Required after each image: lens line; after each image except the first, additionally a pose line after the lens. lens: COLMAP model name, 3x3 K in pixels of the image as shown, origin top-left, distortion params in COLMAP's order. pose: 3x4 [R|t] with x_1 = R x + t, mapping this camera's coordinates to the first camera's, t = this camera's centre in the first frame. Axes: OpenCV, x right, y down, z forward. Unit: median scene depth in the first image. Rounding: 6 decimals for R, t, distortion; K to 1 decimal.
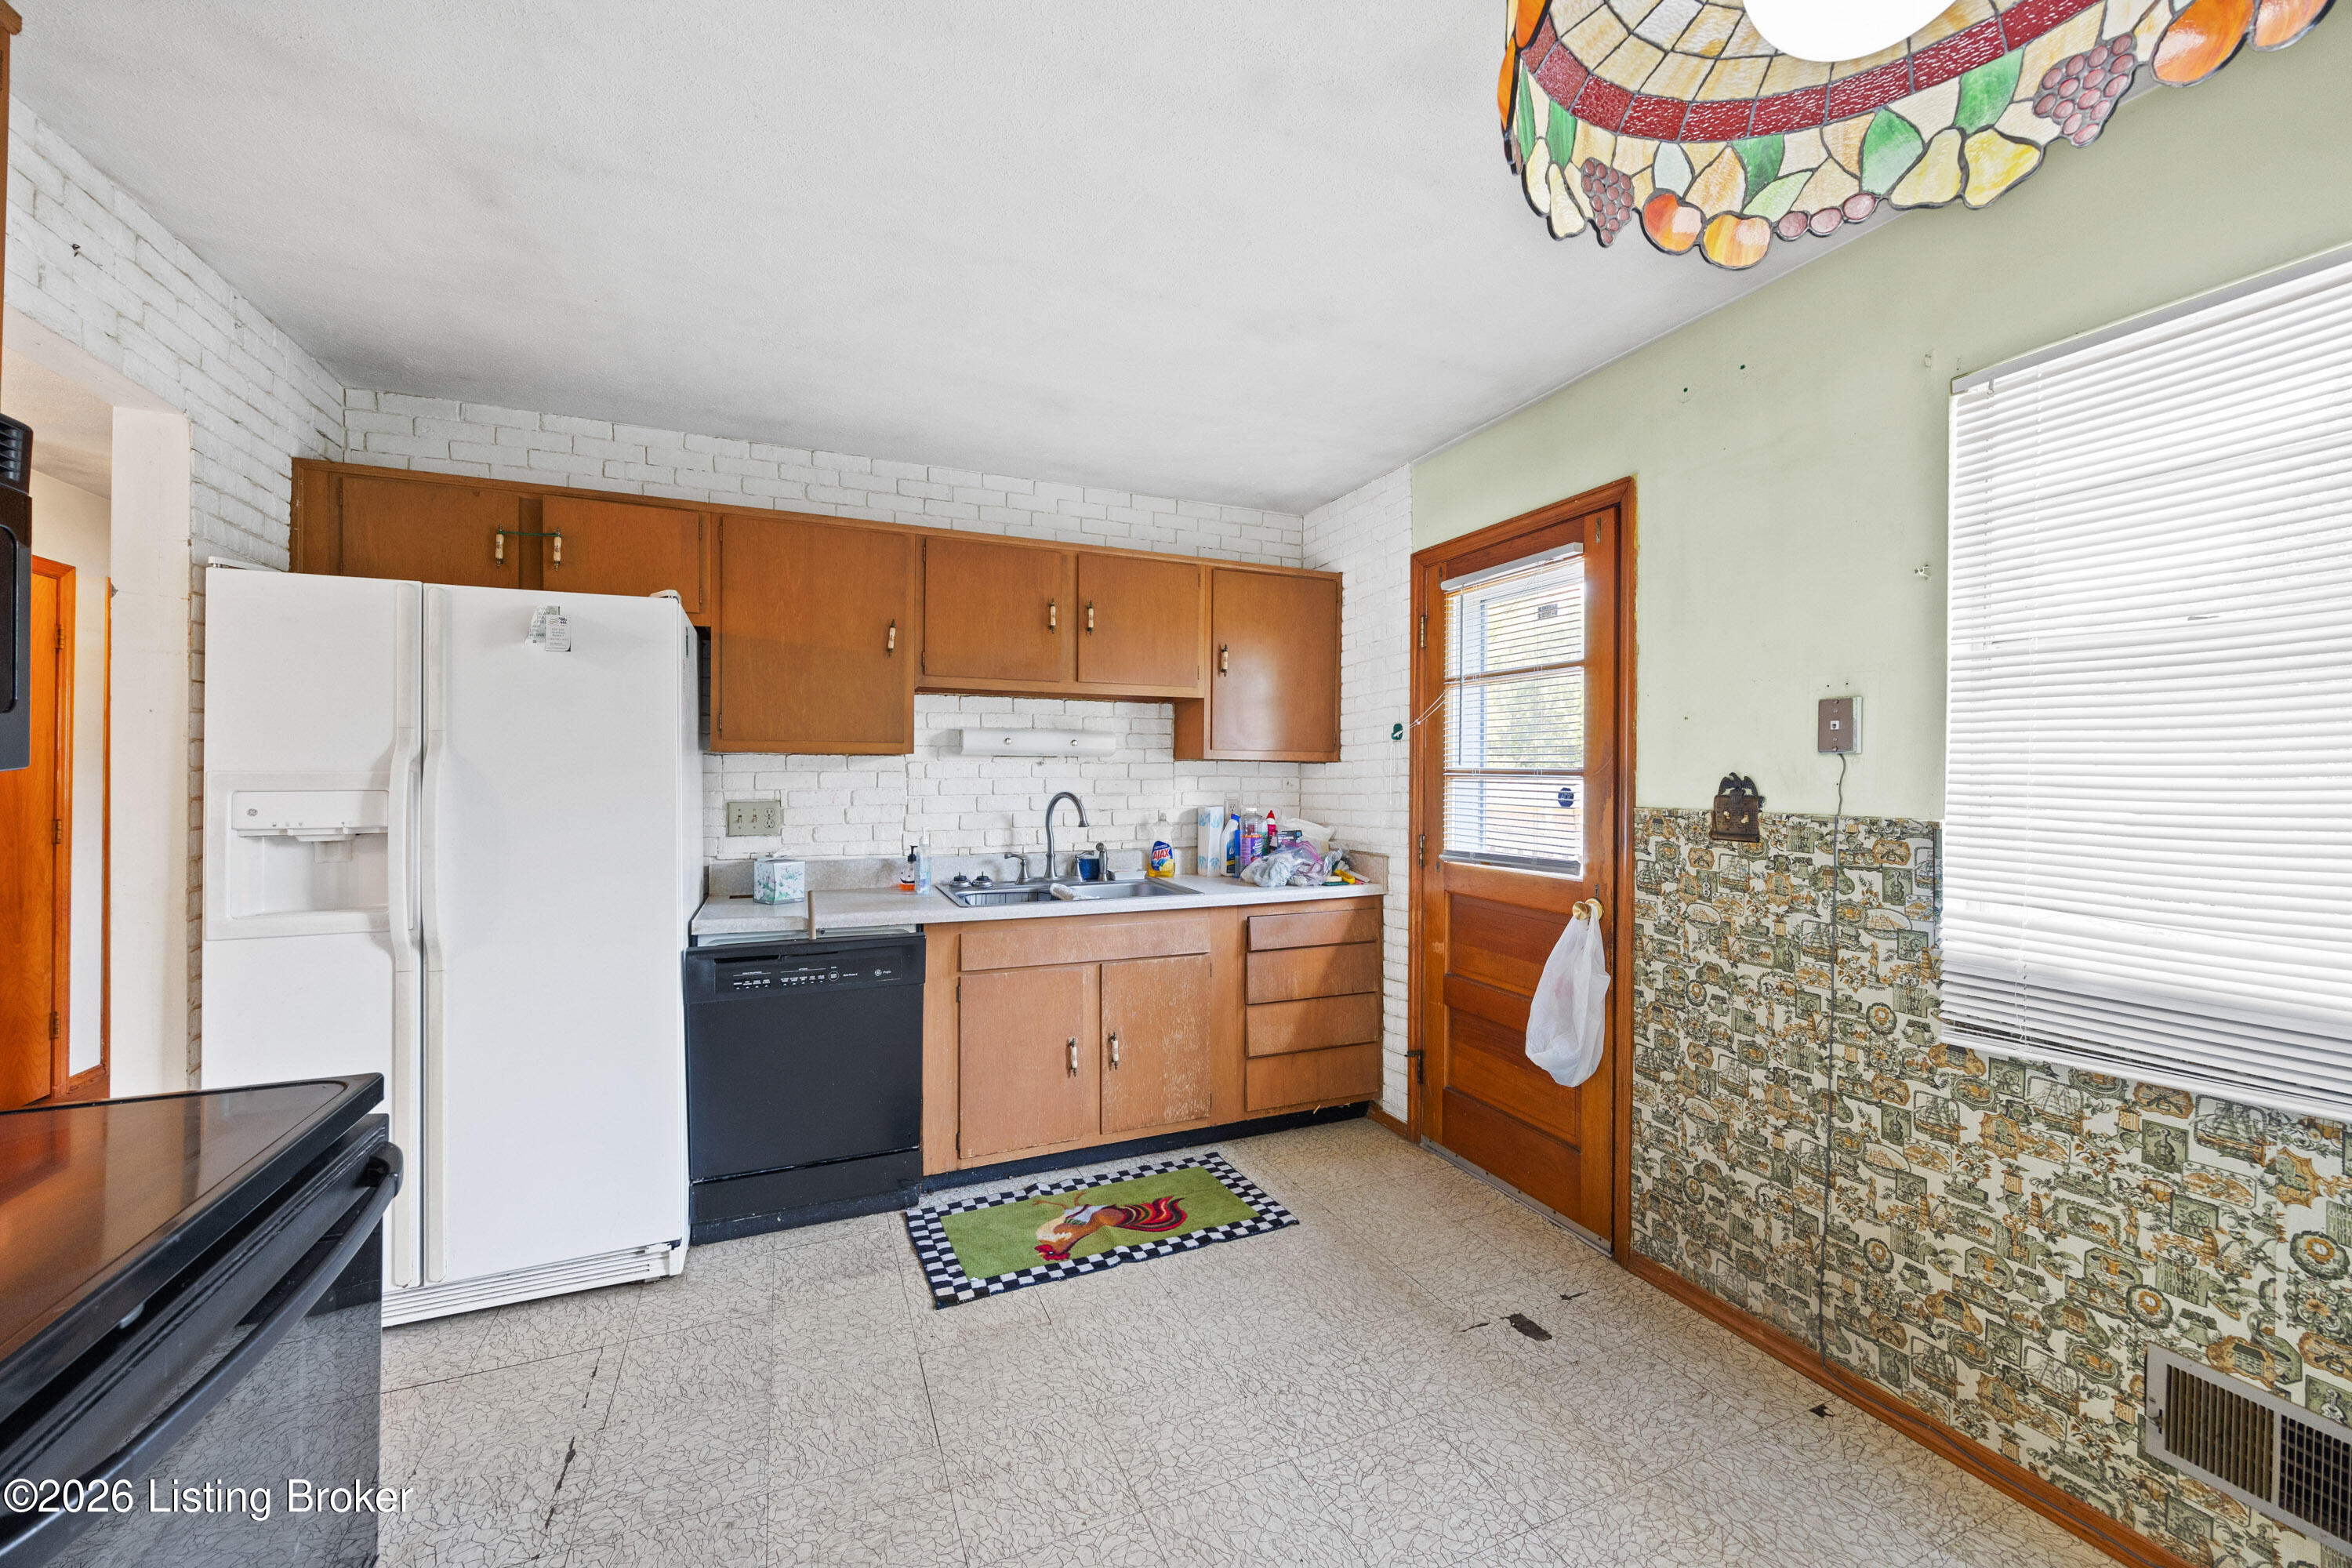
lens RADIAL K [[904.7, 0, 1170.8], [0, 904.7, 774.0], [0, 0, 1]] dist [0.001152, -0.000141]
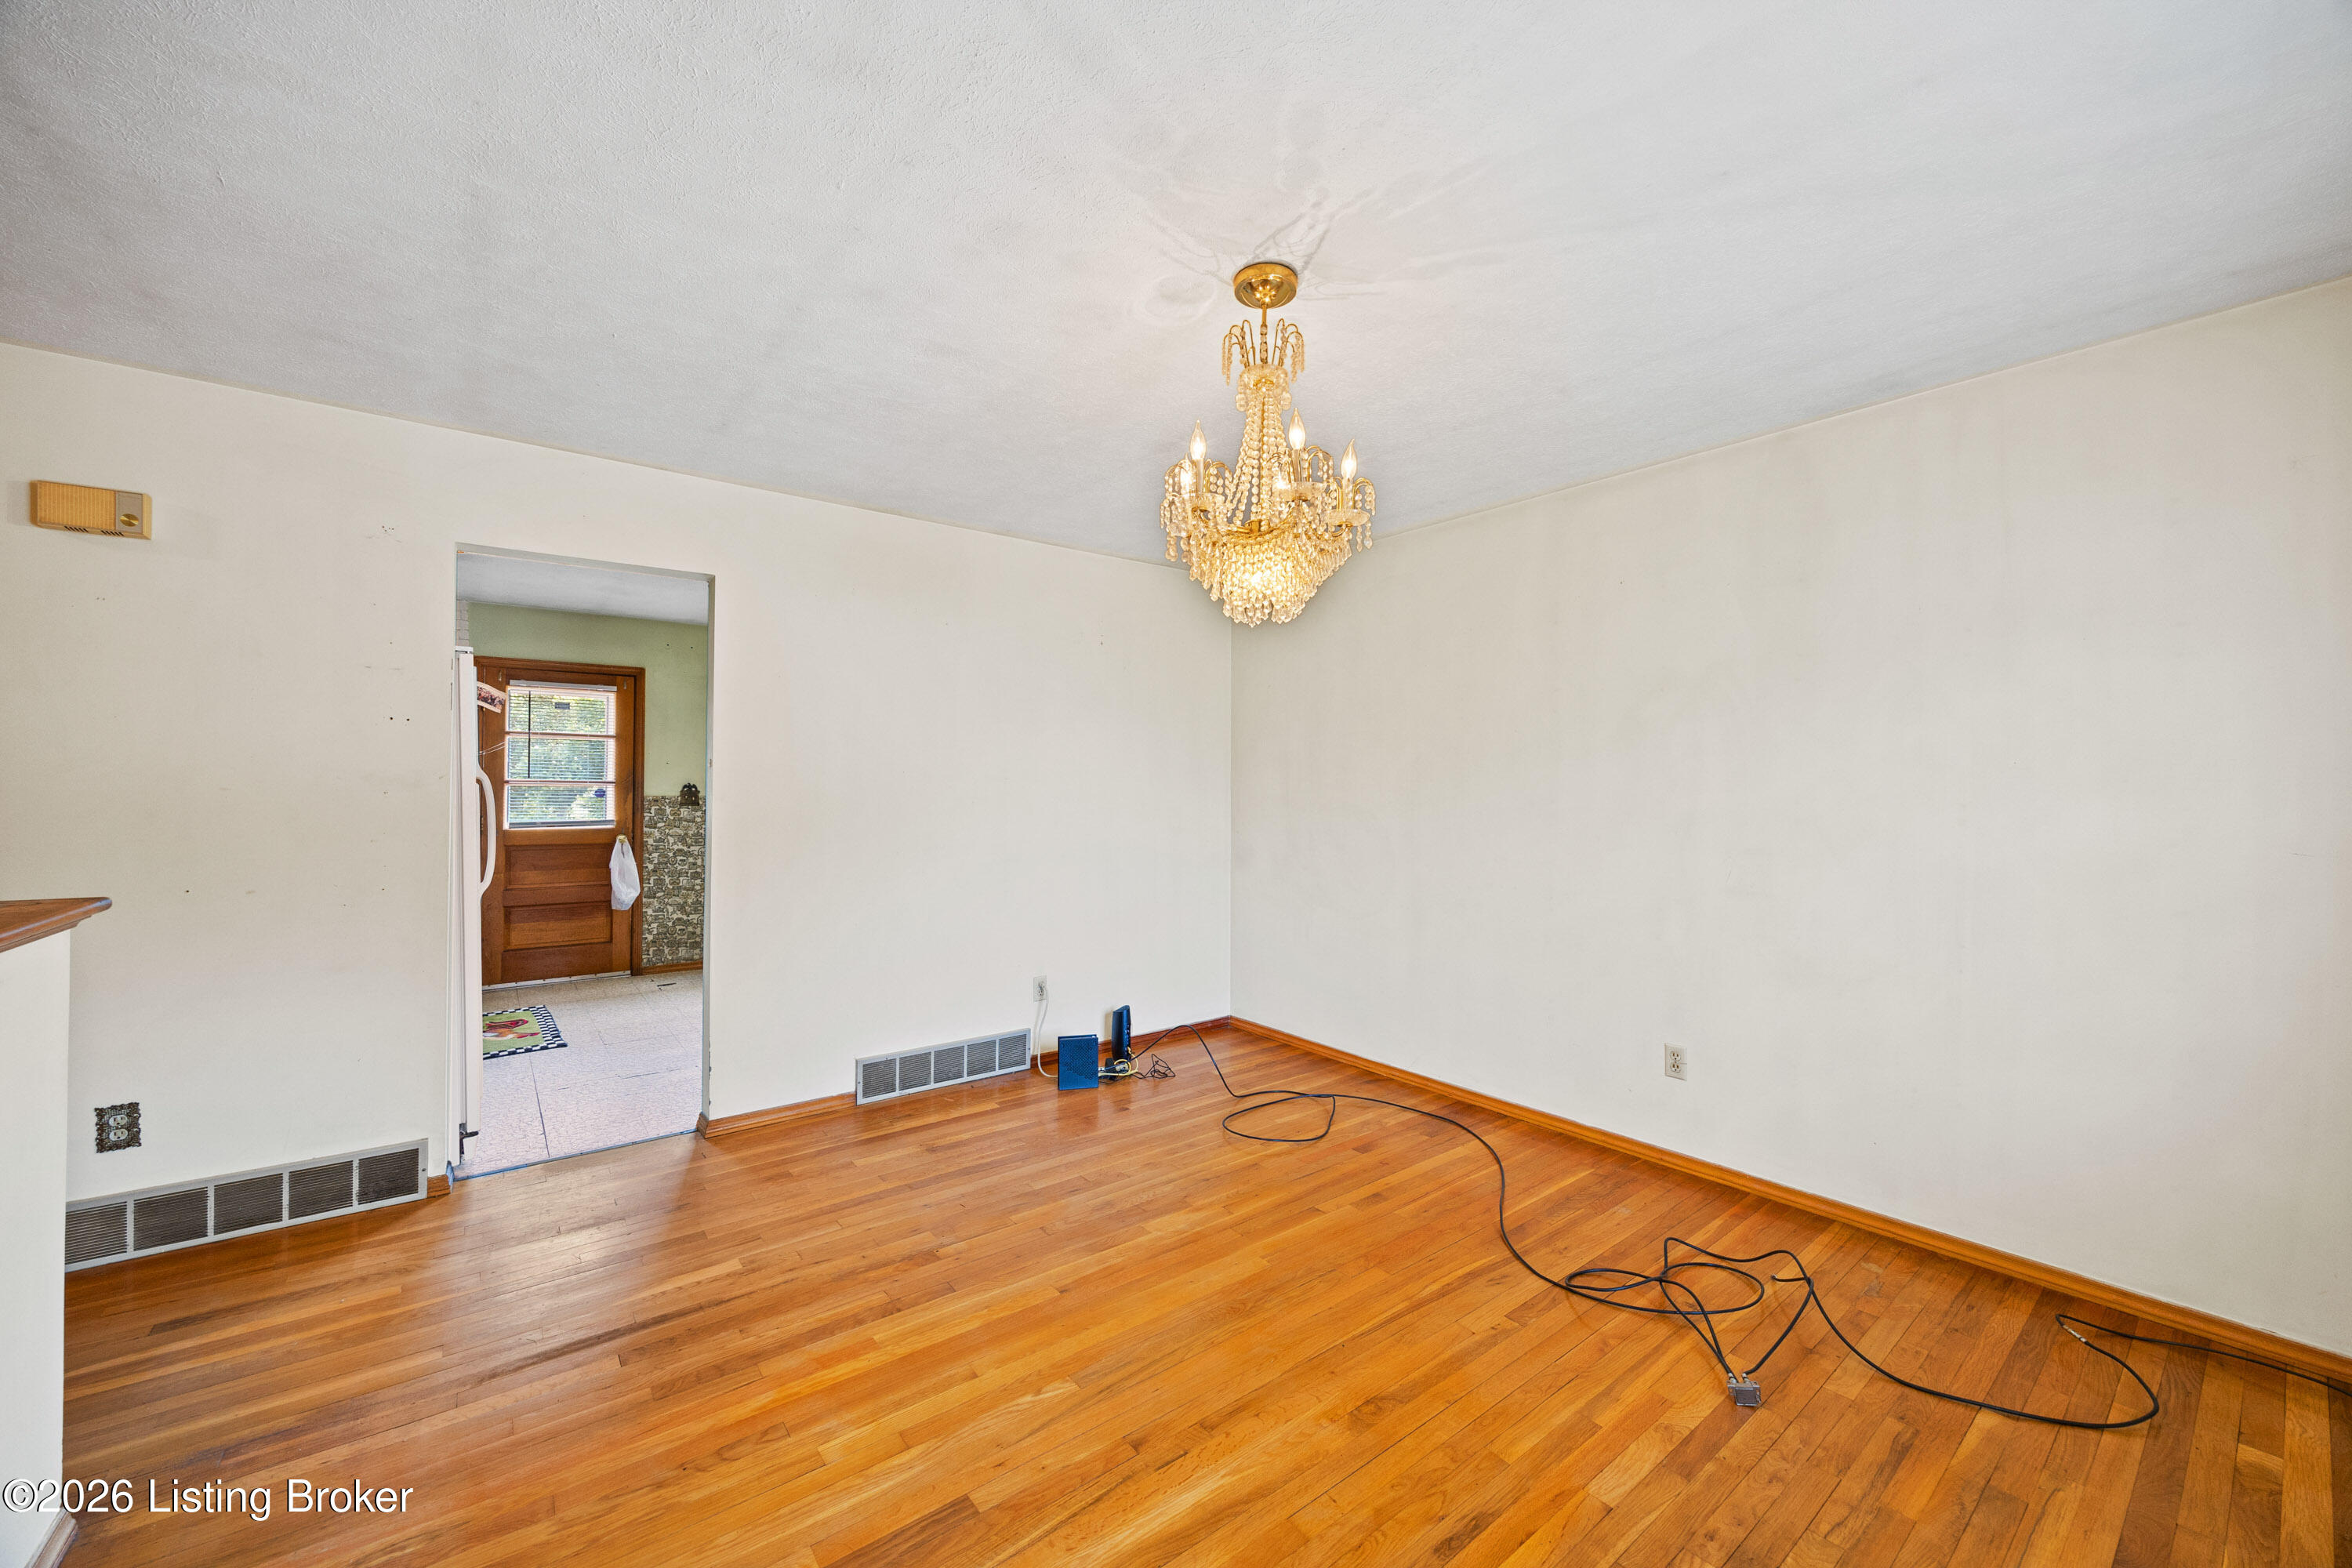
lens RADIAL K [[904.7, 0, 1179.2], [0, 904.7, 776.4], [0, 0, 1]] dist [0.001152, -0.000141]
pose [[-0.259542, 0.009300, 0.965687, -2.484935], [-0.002749, 0.999942, -0.010369, 0.003430], [-0.965728, -0.005345, -0.259502, 0.200218]]
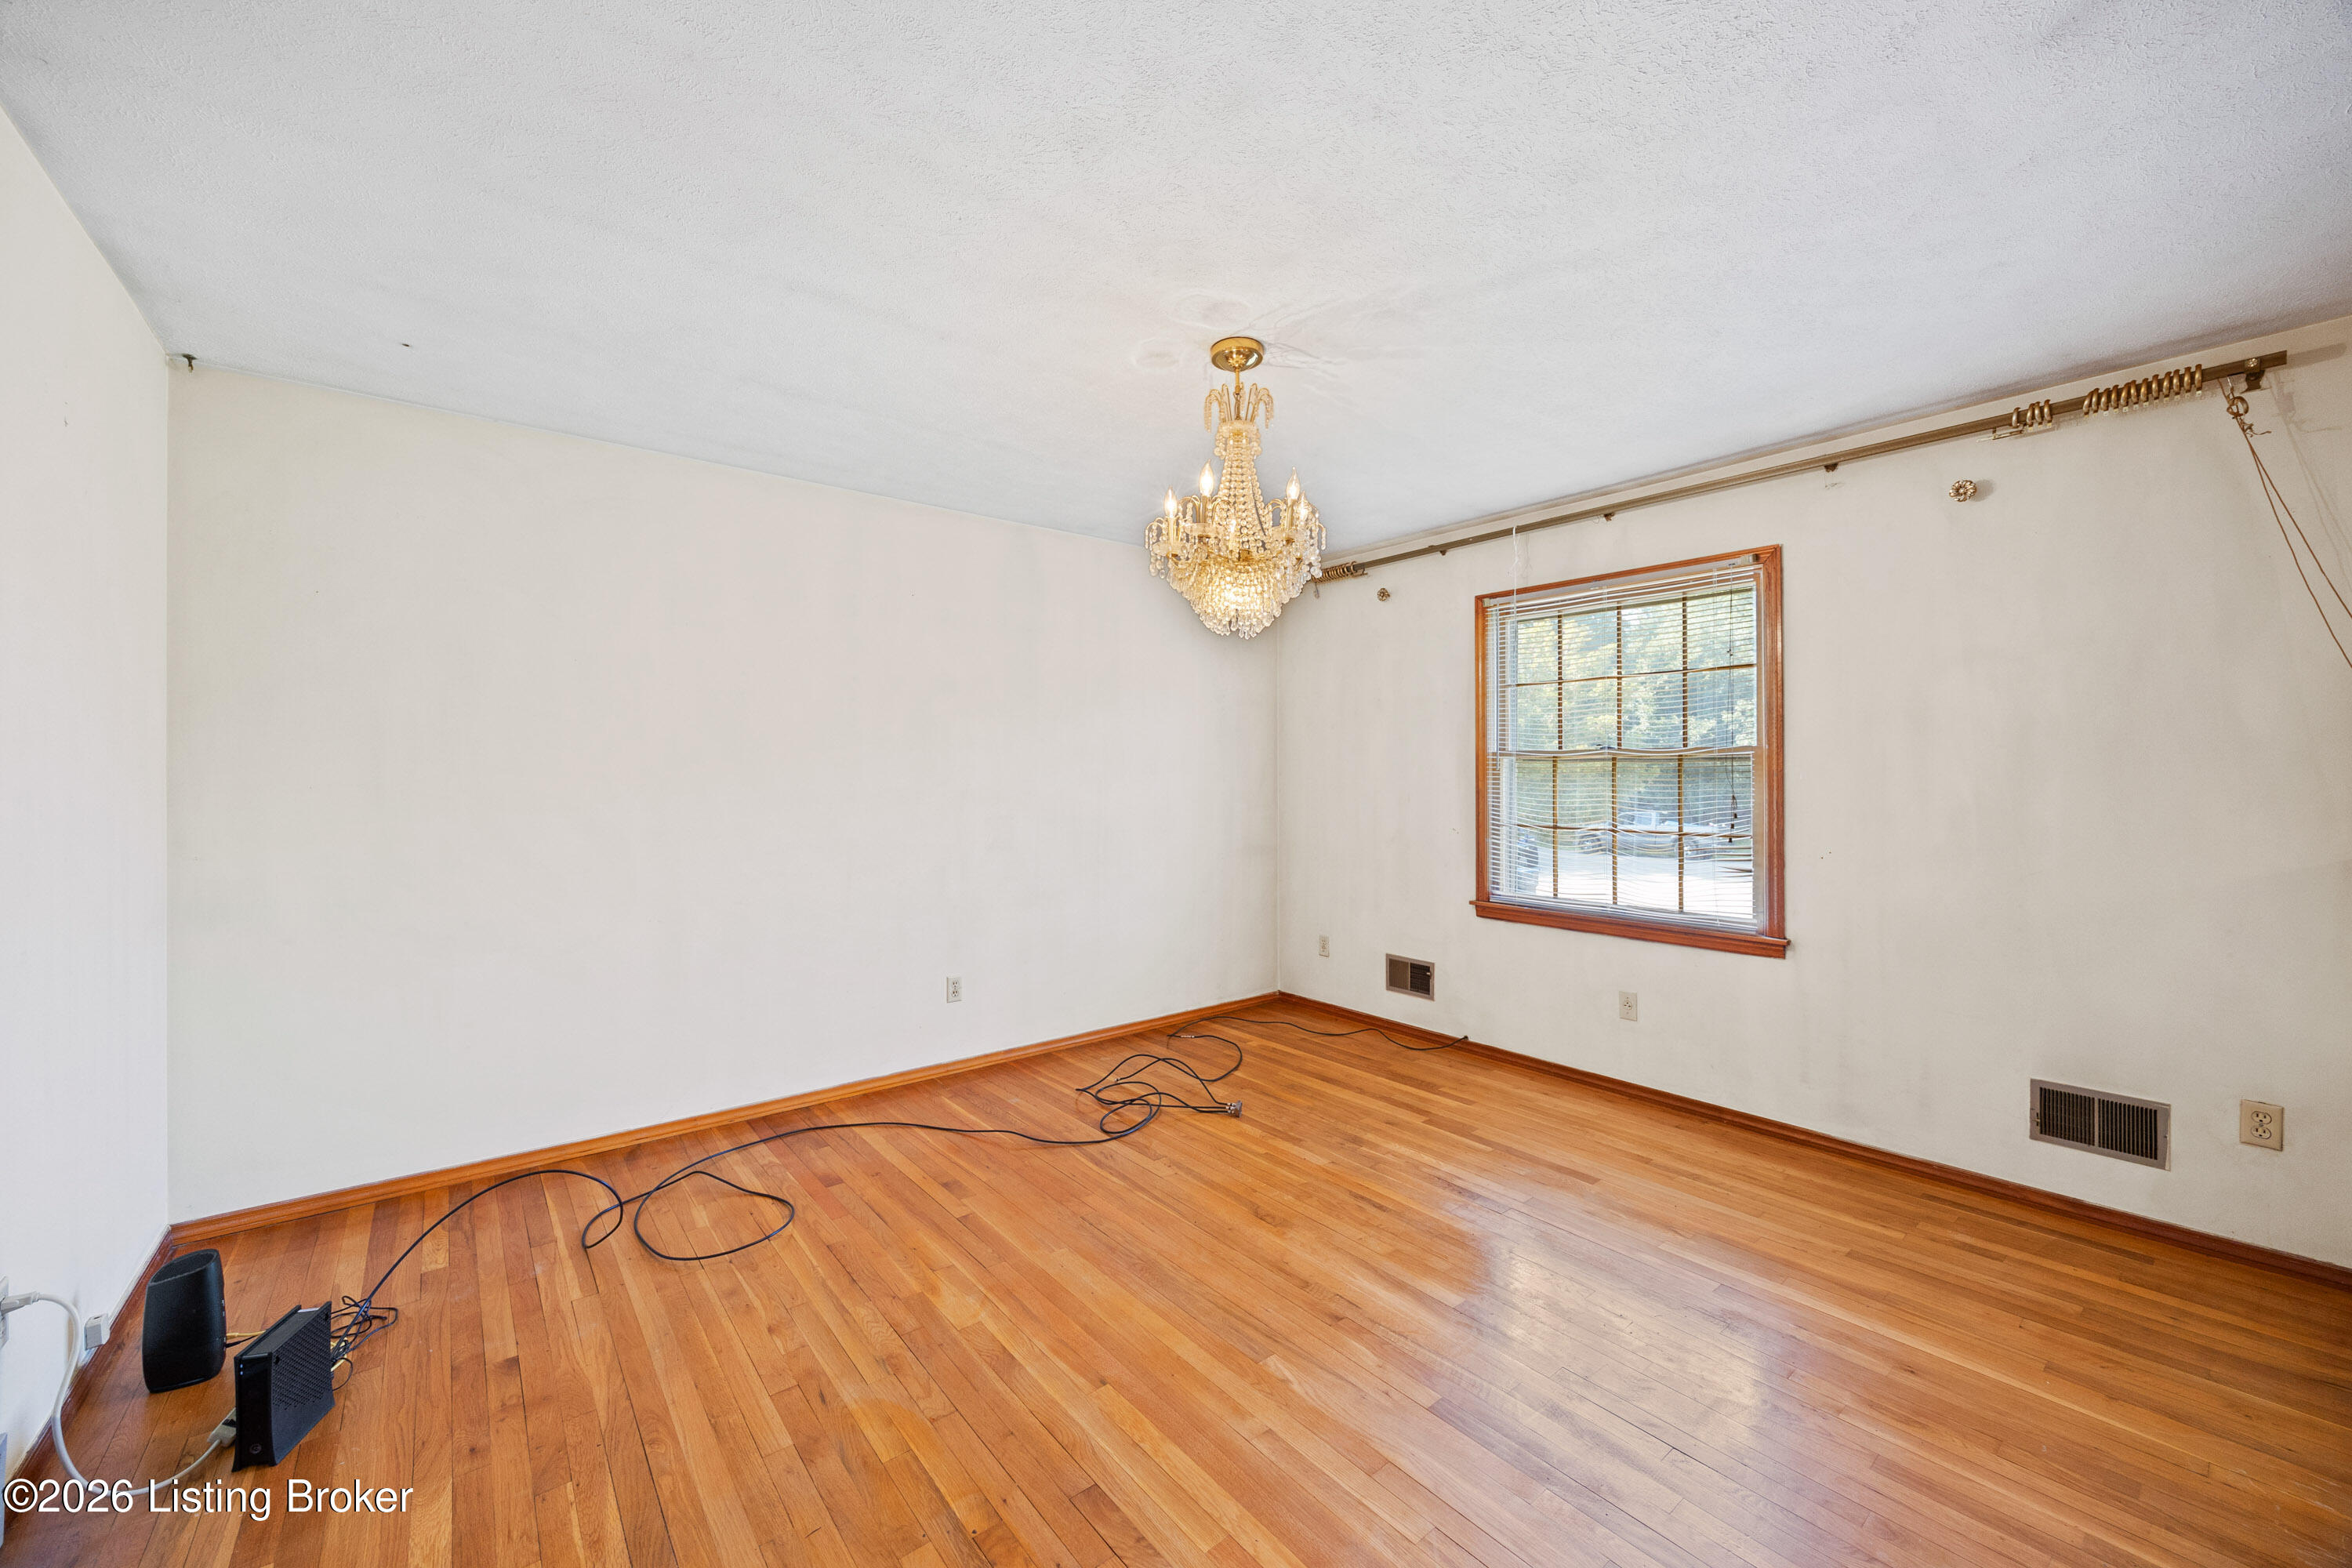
lens RADIAL K [[904.7, 0, 1171.6], [0, 904.7, 776.3], [0, 0, 1]] dist [0.001152, -0.000141]
pose [[-0.961606, -0.001179, -0.274433, -1.270584], [-0.002296, 0.999990, 0.003748, 0.003703], [0.274426, 0.004234, -0.961599, 0.898869]]
